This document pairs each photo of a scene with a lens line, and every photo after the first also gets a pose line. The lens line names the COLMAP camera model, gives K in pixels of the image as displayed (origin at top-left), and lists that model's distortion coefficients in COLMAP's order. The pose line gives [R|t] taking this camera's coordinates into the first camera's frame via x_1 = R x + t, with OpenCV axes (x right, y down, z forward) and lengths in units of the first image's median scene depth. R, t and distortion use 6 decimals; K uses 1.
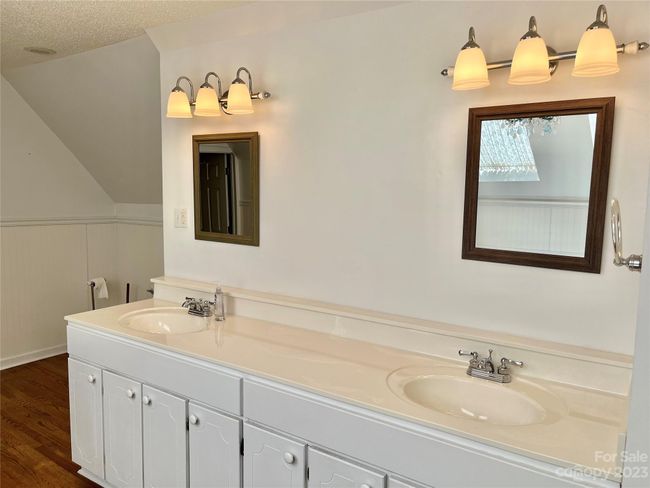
lens RADIAL K [[487.8, 0, 323.5], [0, 487.8, 245.4], [0, 0, 1]] dist [0.075232, -0.101013]
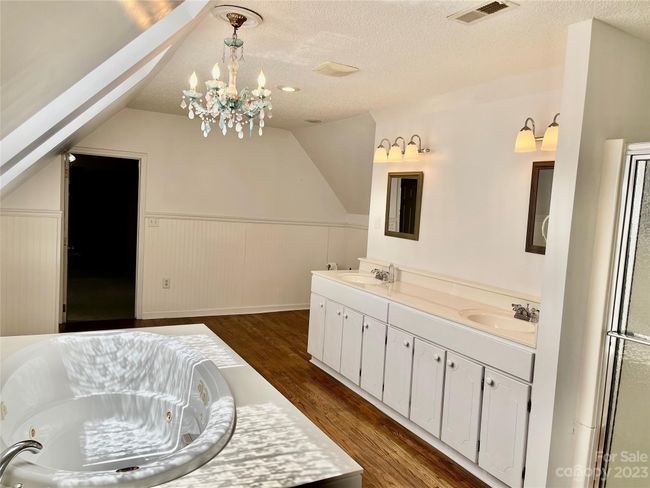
lens RADIAL K [[487.8, 0, 323.5], [0, 487.8, 245.4], [0, 0, 1]] dist [0.075232, -0.101013]
pose [[0.888144, 0.074742, -0.453447, 0.326807], [-0.093041, 0.995497, -0.018144, 0.075838], [0.450049, 0.058304, 0.891099, -0.592135]]
